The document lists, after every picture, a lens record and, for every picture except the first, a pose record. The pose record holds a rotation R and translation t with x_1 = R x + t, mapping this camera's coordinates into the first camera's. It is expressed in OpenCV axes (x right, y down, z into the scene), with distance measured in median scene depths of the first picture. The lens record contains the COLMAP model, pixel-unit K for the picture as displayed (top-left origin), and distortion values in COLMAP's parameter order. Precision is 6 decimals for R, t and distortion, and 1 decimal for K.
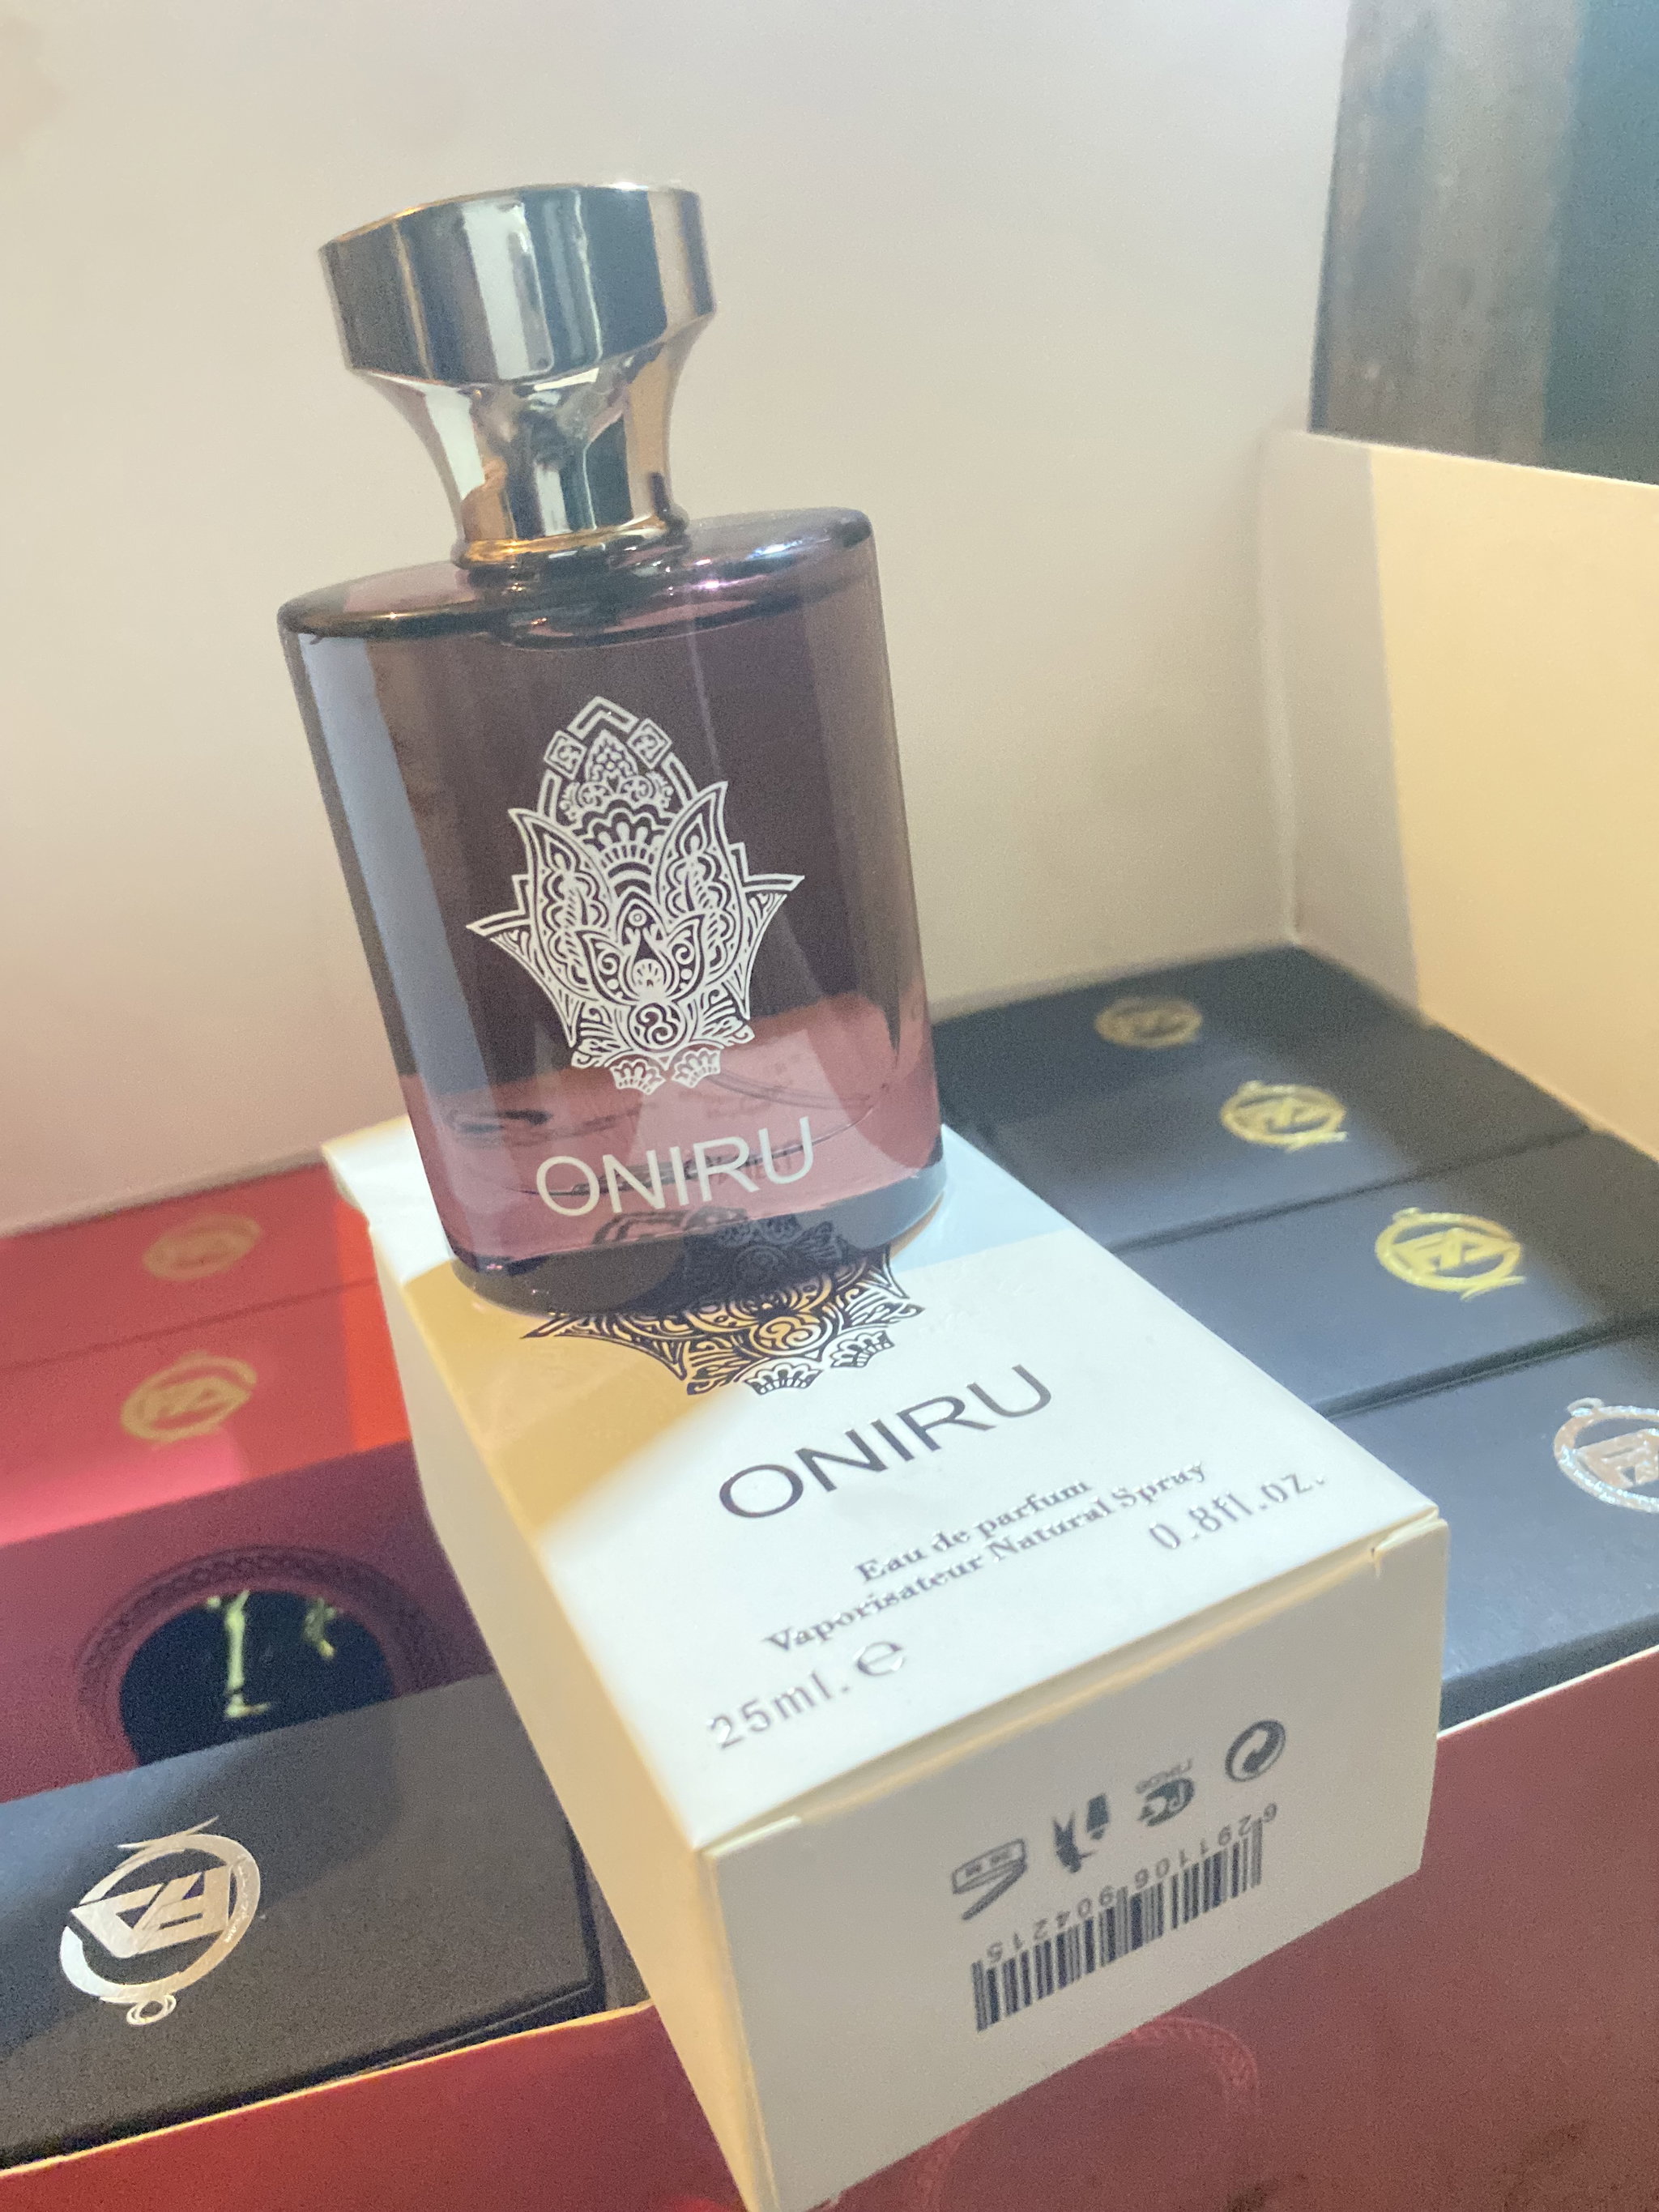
lens RADIAL K [[1806.4, 0, 836.5], [0, 1806.4, 1089.0], [0, 0, 1]] dist [-0.003747, -0.000707]
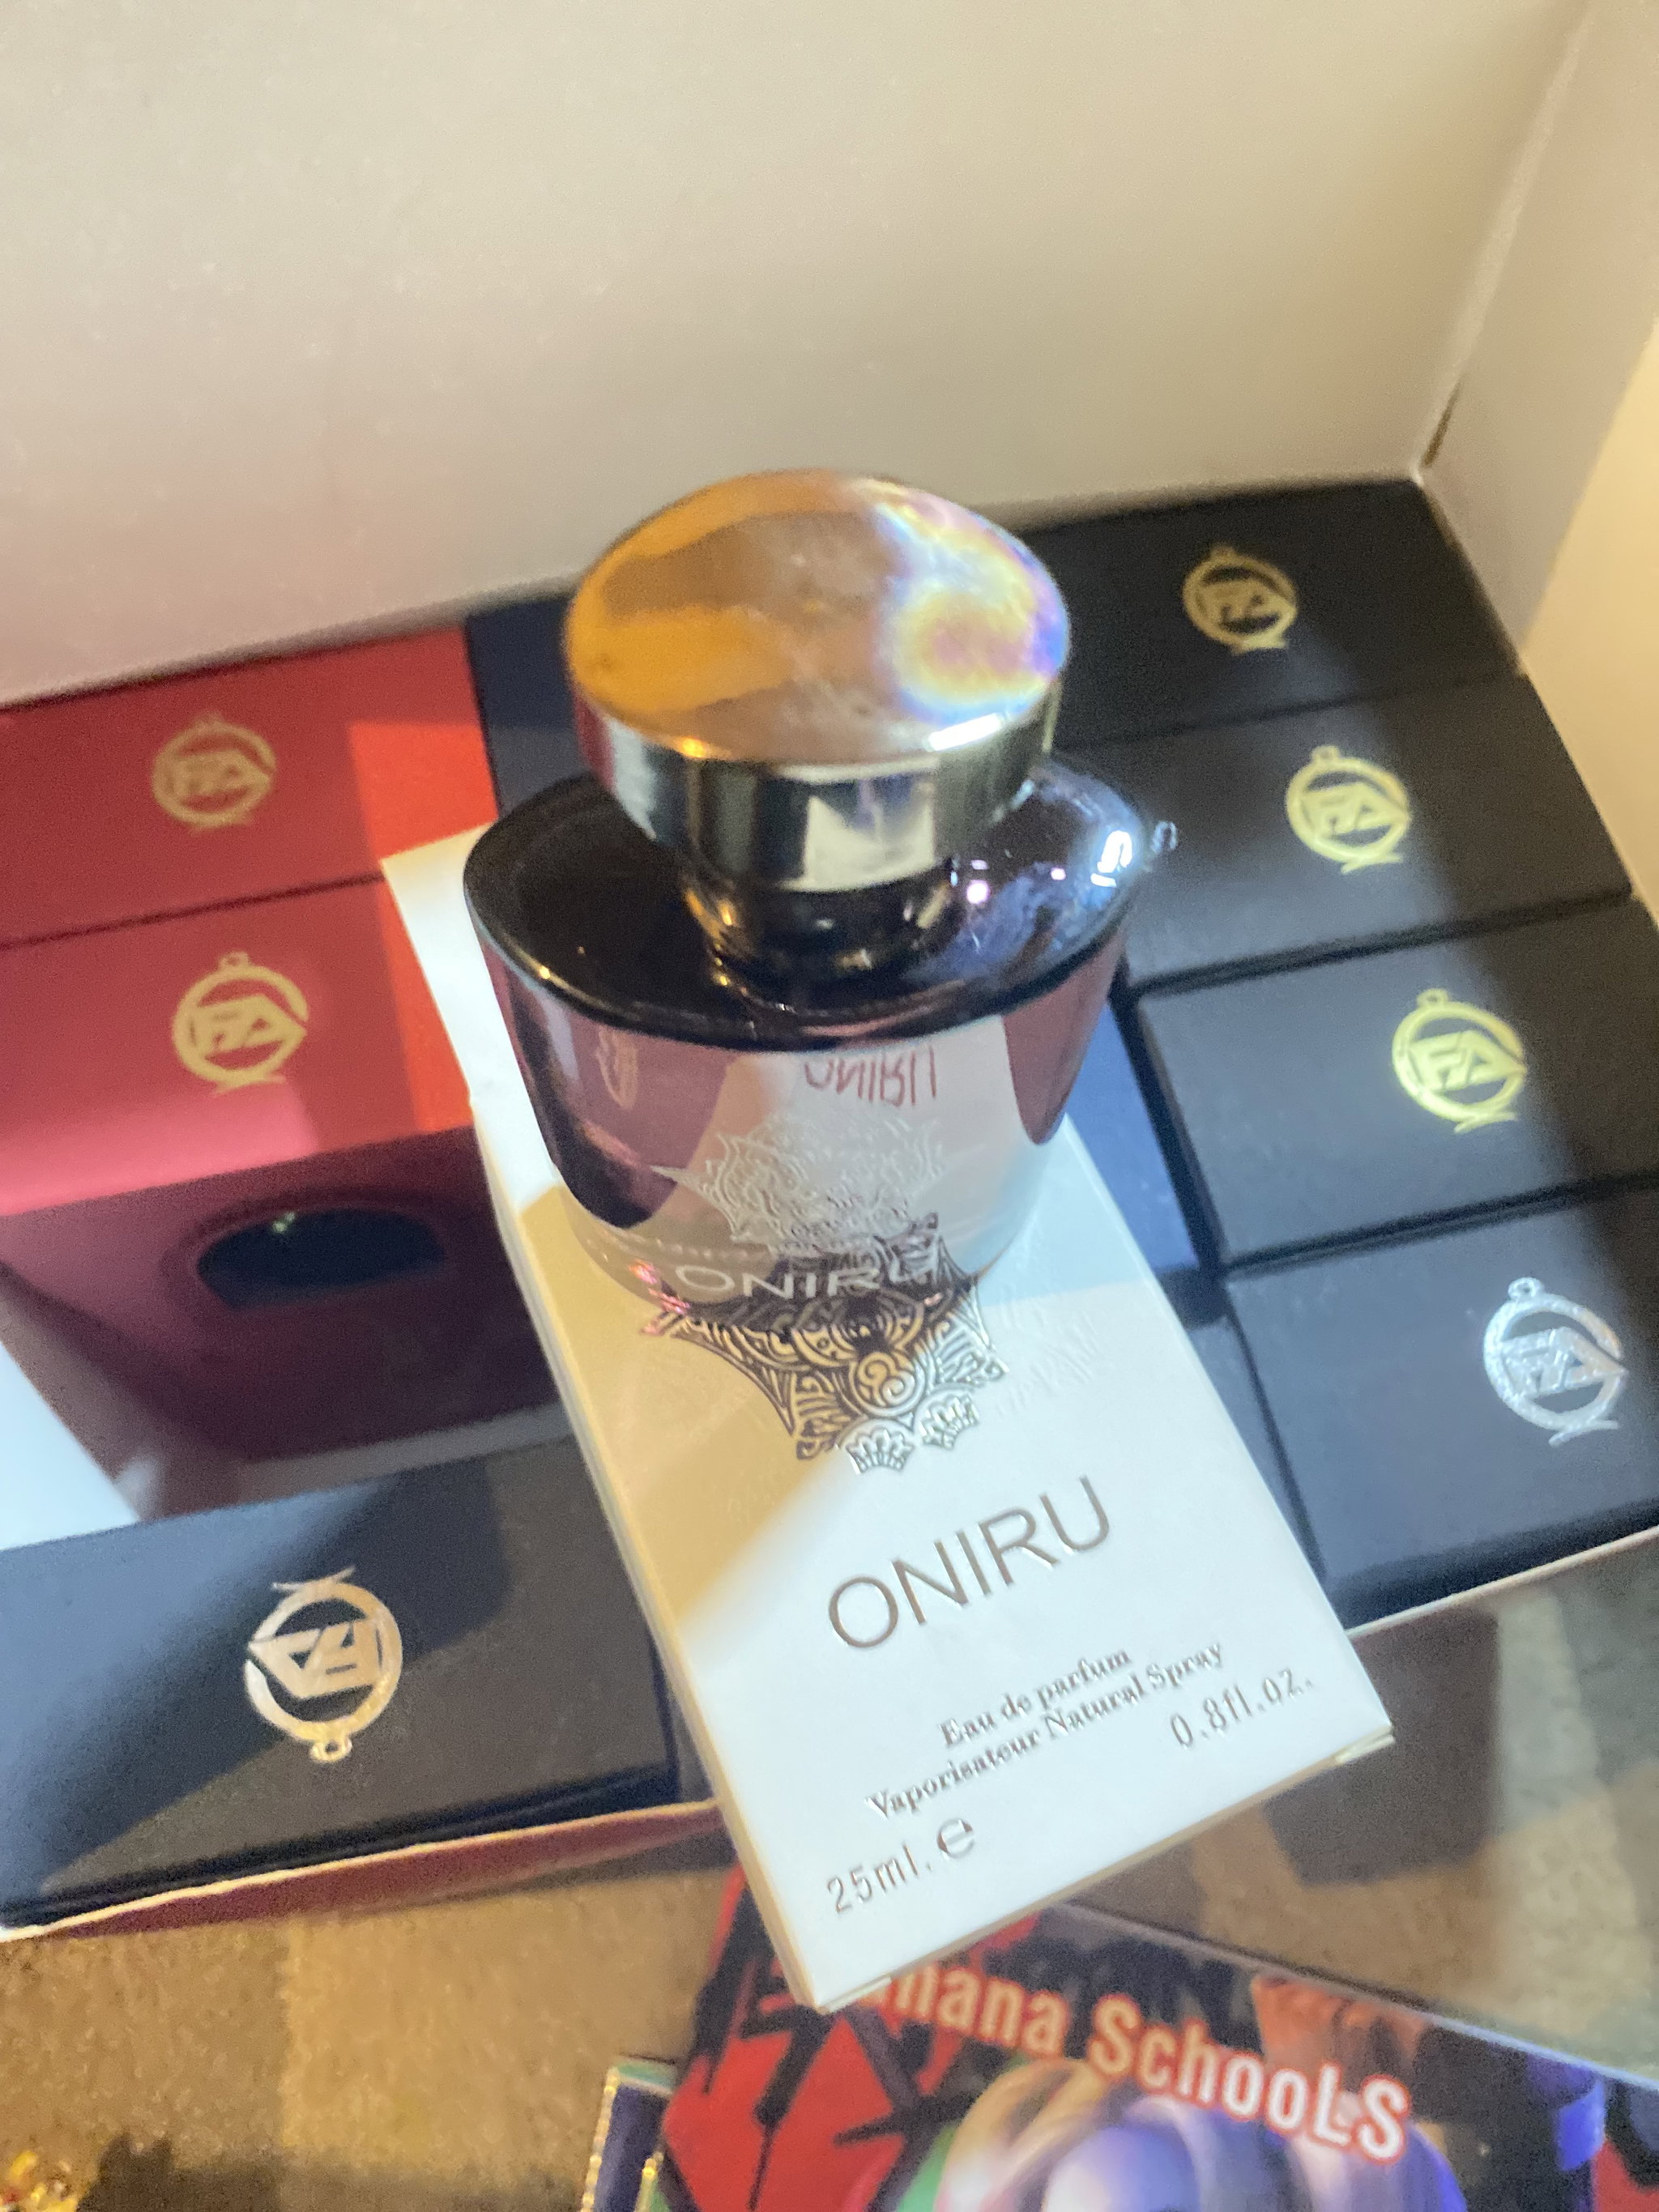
lens RADIAL K [[1806.4, 0, 848.0], [0, 1806.4, 1120.5], [0, 0, 1]] dist [-0.003747, -0.000707]
pose [[0.986632, 0.101323, 0.127638, -0.204279], [-0.158862, 0.772655, 0.614627, -0.660328], [-0.036344, -0.626688, 0.778423, 0.225898]]
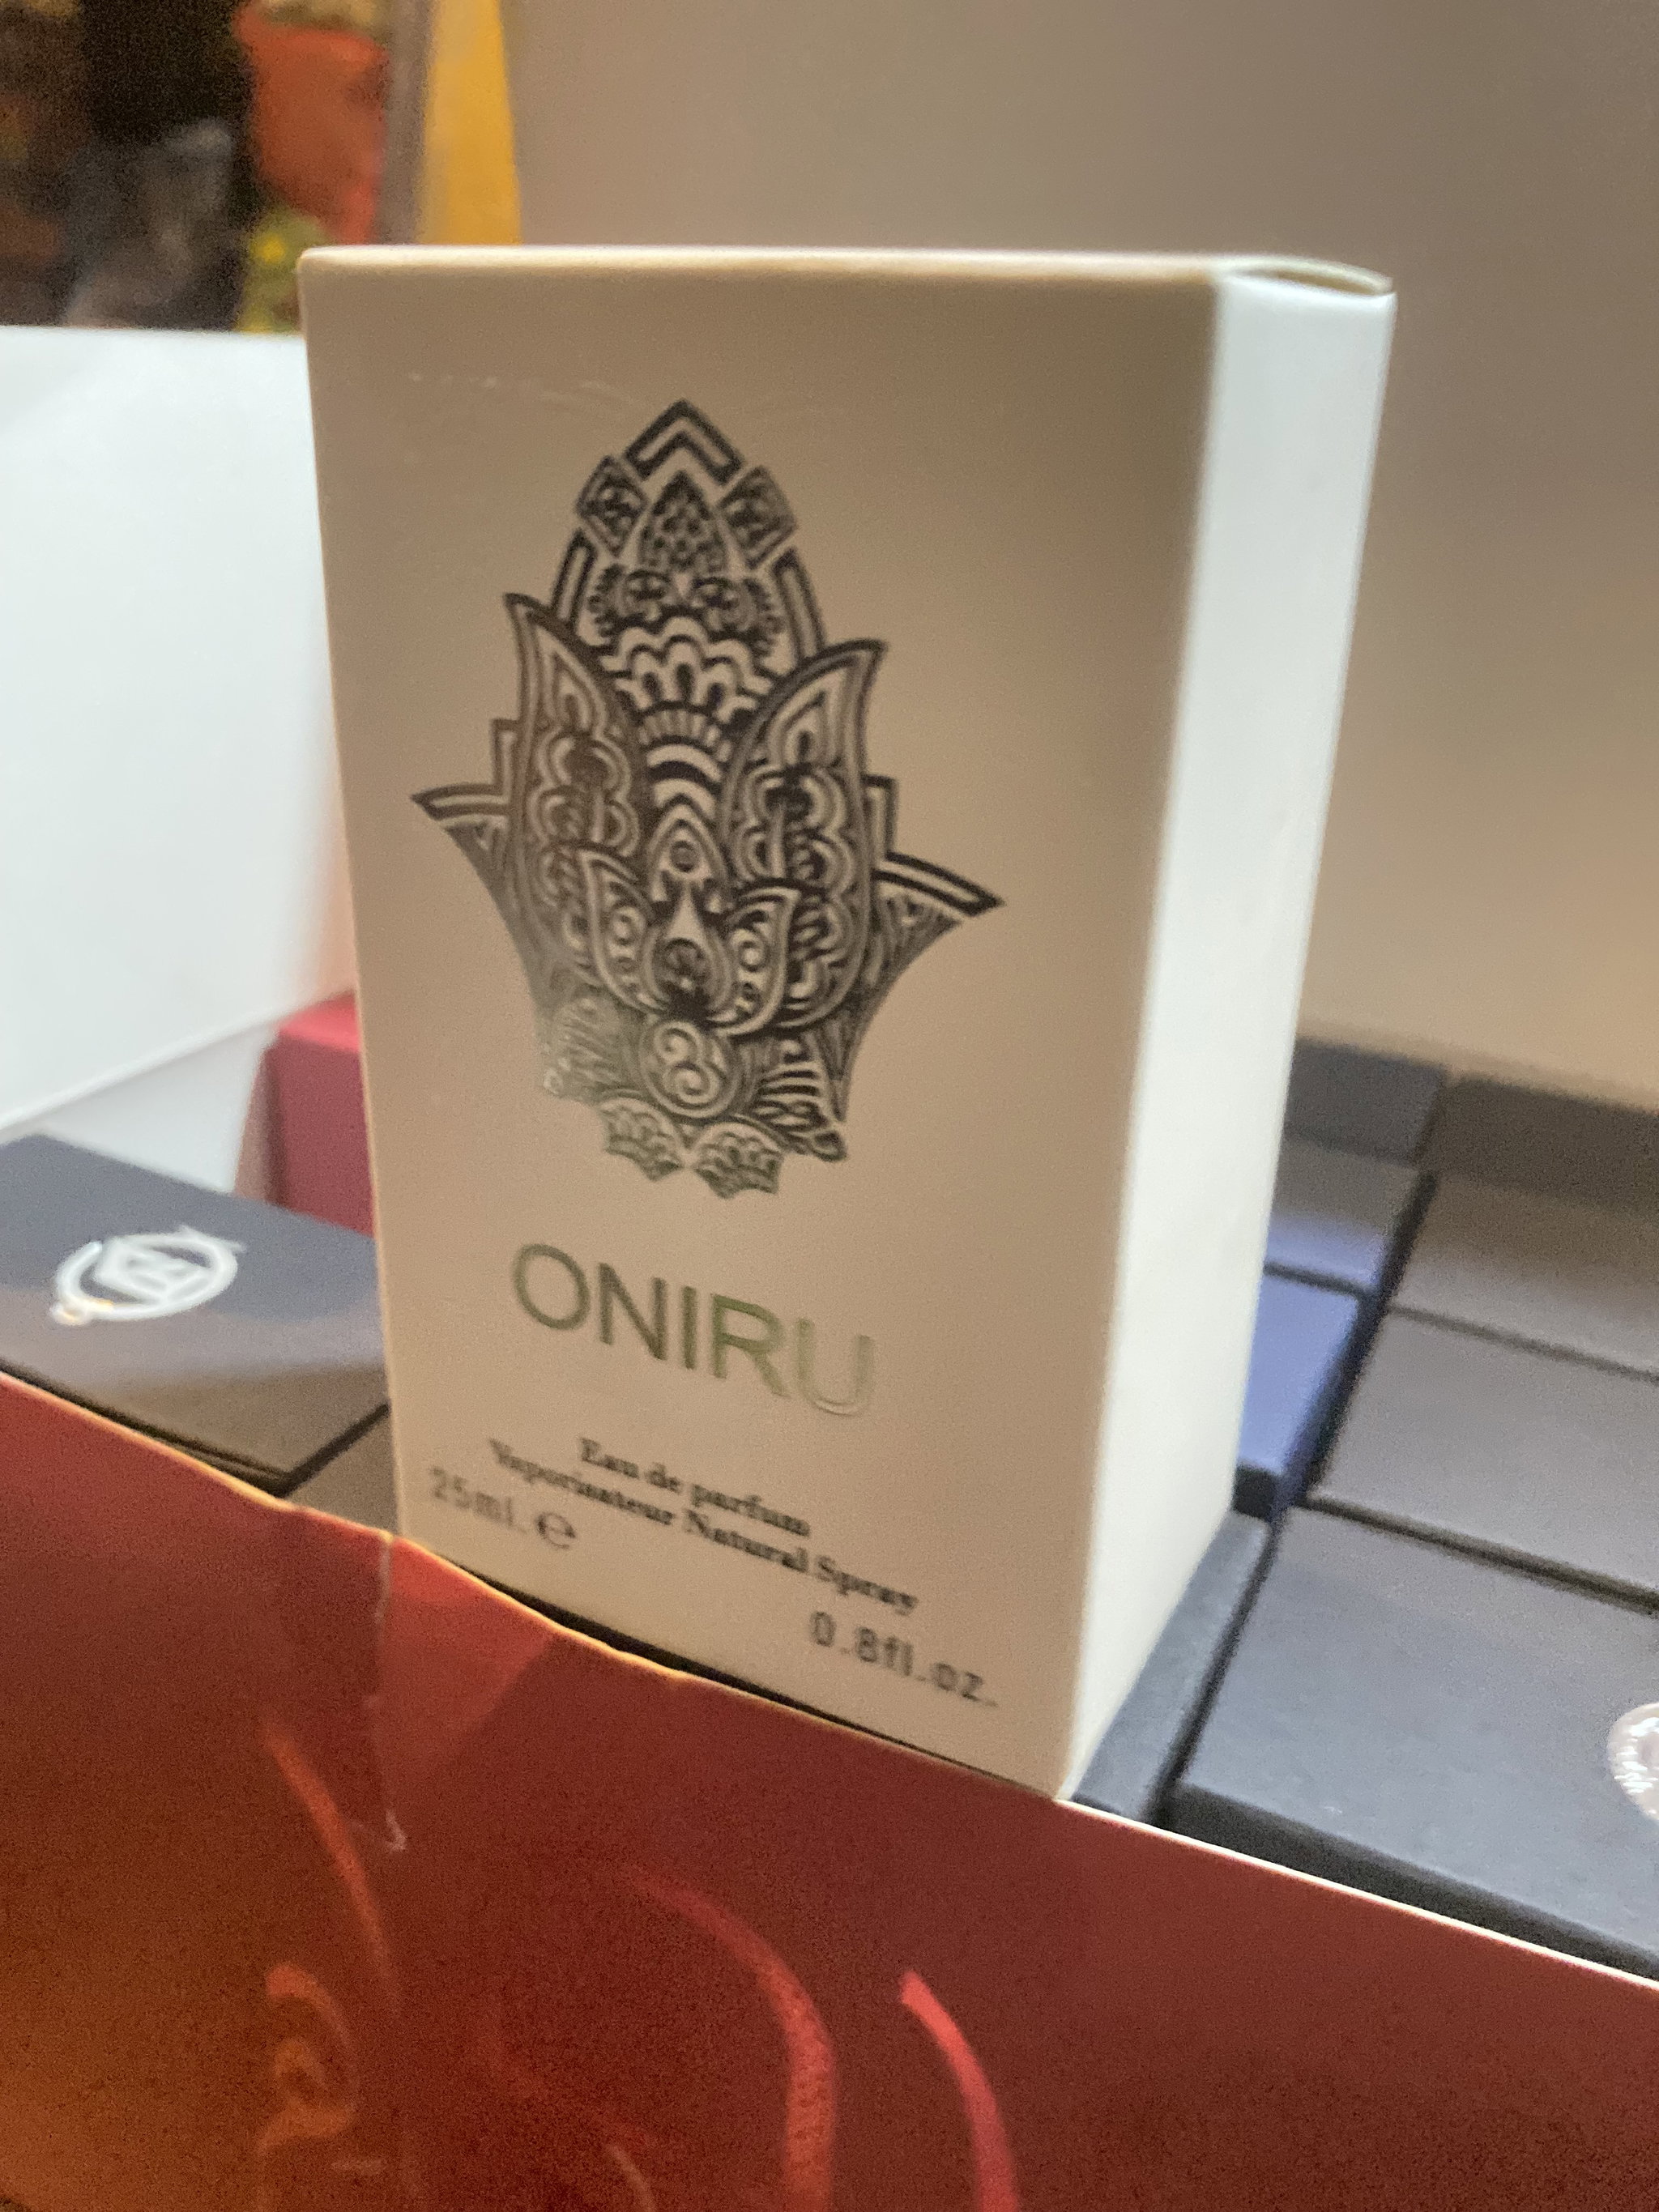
lens RADIAL K [[1806.4, 0, 845.3], [0, 1806.4, 1120.6], [0, 0, 1]] dist [-0.003747, -0.000707]
pose [[0.737467, 0.402568, -0.542293, 0.536275], [-0.429631, 0.899161, 0.083229, 0.075440], [0.521114, 0.171608, 0.836057, 0.235382]]
